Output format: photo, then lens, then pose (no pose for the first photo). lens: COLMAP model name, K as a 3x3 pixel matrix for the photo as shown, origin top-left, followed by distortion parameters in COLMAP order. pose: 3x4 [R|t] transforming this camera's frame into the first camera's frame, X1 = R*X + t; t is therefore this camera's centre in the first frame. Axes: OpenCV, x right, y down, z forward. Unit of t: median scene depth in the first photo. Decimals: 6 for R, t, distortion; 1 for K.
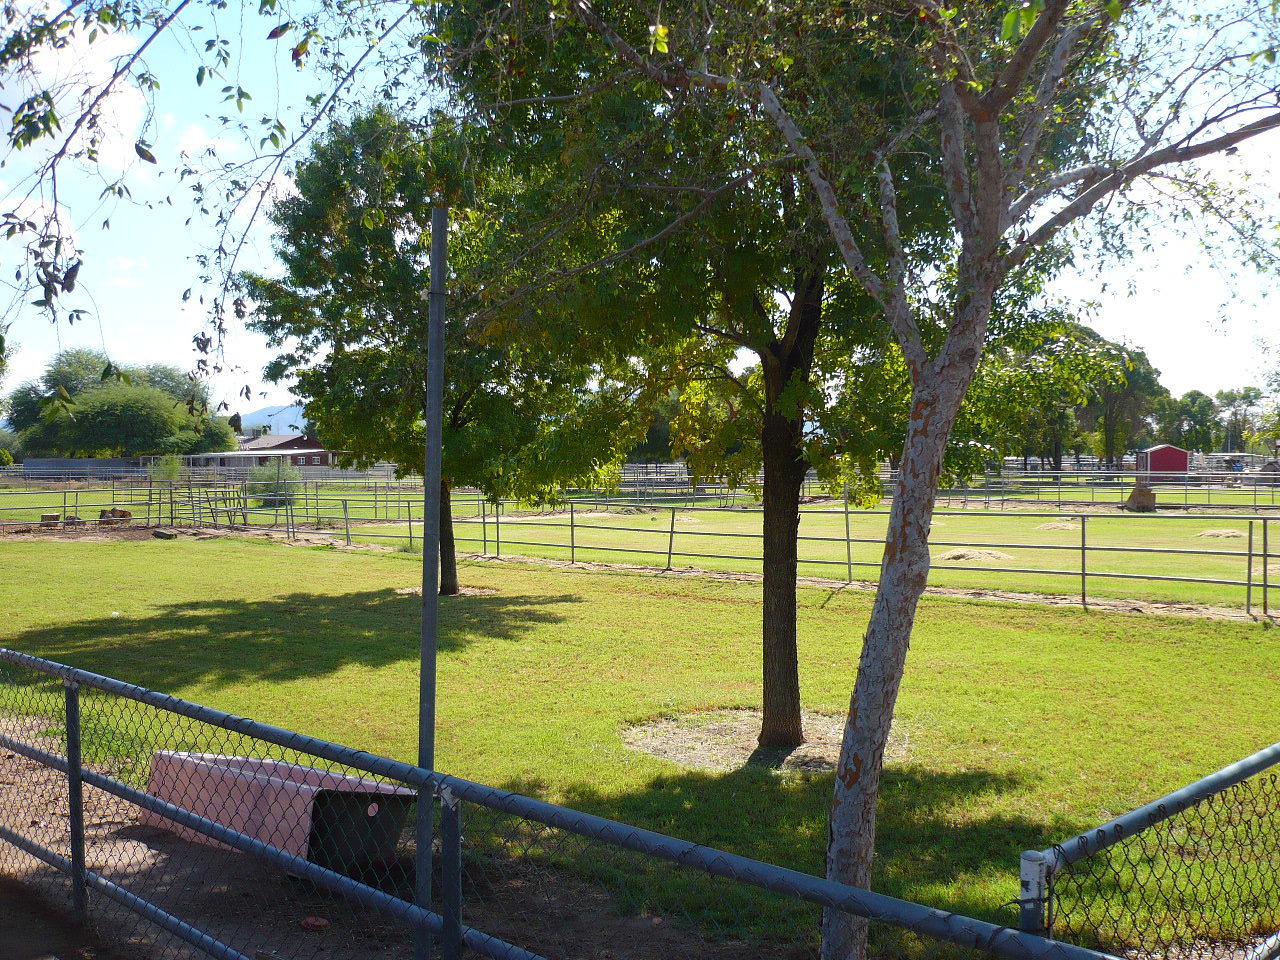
lens RADIAL K [[1349.5, 0, 640.0], [0, 1349.5, 442.3], [0, 0, 1]] dist [0.000682, 0.013445]
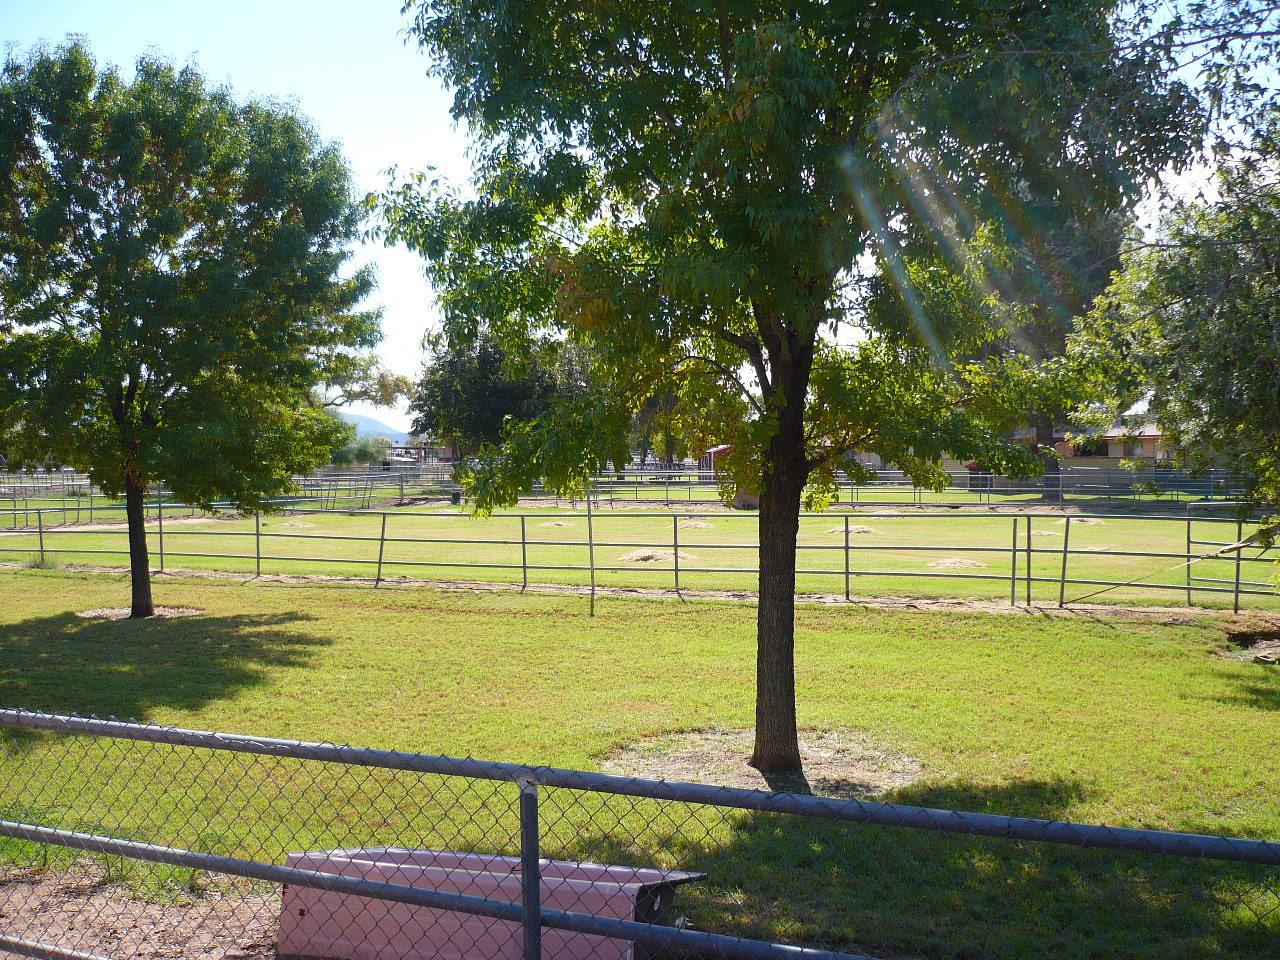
lens RADIAL K [[1359.1, 0, 640.0], [0, 1359.1, 480.0], [0, 0, 1]] dist [-0.036329, 0.008098]
pose [[0.938832, -0.006252, 0.344317, -0.173041], [-0.003427, 0.999616, 0.027496, -0.000428], [-0.344357, -0.026995, 0.938451, 0.089813]]
